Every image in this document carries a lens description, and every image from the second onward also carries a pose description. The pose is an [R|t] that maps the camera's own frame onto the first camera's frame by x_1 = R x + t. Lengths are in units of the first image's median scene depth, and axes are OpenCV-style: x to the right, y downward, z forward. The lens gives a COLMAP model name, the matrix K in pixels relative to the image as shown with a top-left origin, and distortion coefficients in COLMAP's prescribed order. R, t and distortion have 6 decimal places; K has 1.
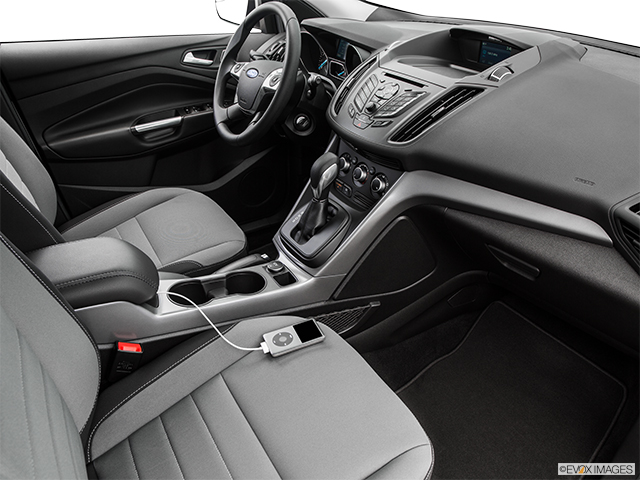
lens RADIAL K [[496.6, 0, 311.8], [0, 496.6, 240.8], [0, 0, 1]] dist [-0.125242, 0.077328]
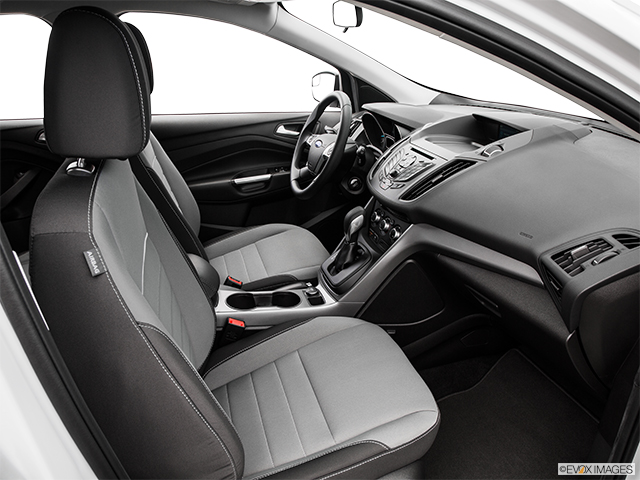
lens RADIAL K [[476.2, 0, 320.0], [0, 476.2, 240.0], [0, 0, 1]] dist [-0.109353, 0.006930]
pose [[0.969544, 0.079118, -0.231787, 0.224075], [-0.107544, 0.987795, -0.112674, 0.058018], [0.220043, 0.134169, 0.966219, -0.207180]]
